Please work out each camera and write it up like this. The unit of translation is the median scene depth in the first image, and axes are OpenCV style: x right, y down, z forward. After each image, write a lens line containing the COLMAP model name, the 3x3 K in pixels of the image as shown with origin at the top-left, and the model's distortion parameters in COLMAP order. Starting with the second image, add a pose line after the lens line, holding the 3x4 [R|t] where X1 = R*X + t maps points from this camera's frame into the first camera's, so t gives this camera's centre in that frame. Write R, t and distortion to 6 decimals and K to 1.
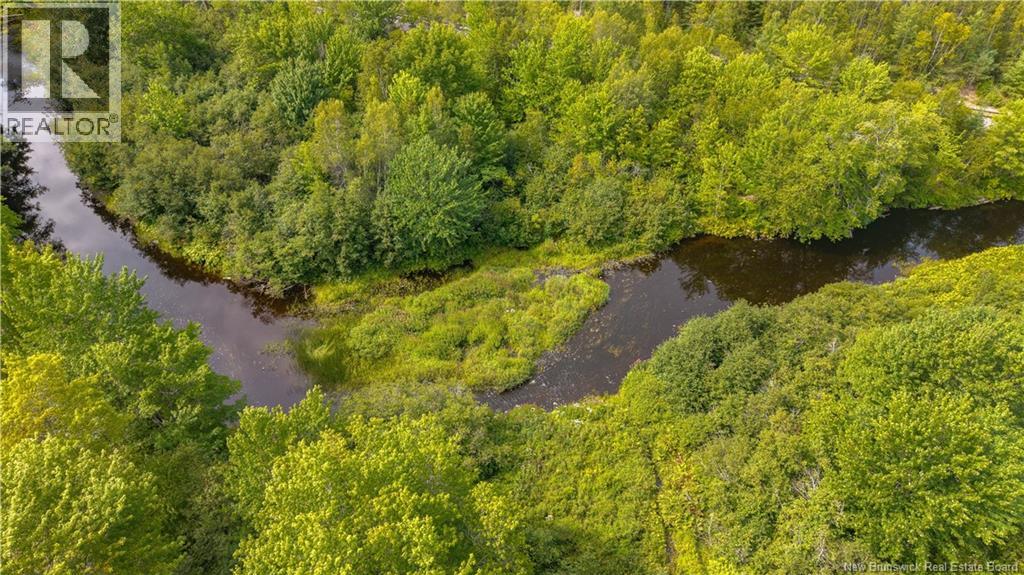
lens RADIAL K [[697.0, 0, 512.0], [0, 697.0, 287.5], [0, 0, 1]] dist [0.045498, -0.111673]
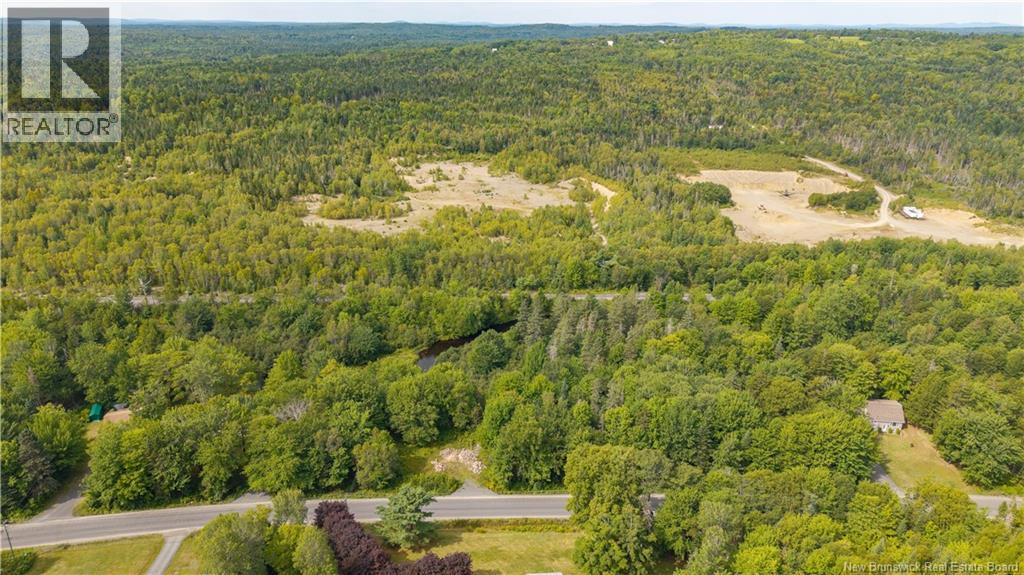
lens RADIAL K [[697.0, 0, 512.0], [0, 697.0, 287.5], [0, 0, 1]] dist [0.045498, -0.111673]
pose [[0.910121, -0.147877, 0.387055, -0.713871], [0.269328, 0.921014, -0.281417, 0.765088], [-0.314868, 0.360369, 0.878062, -2.291401]]
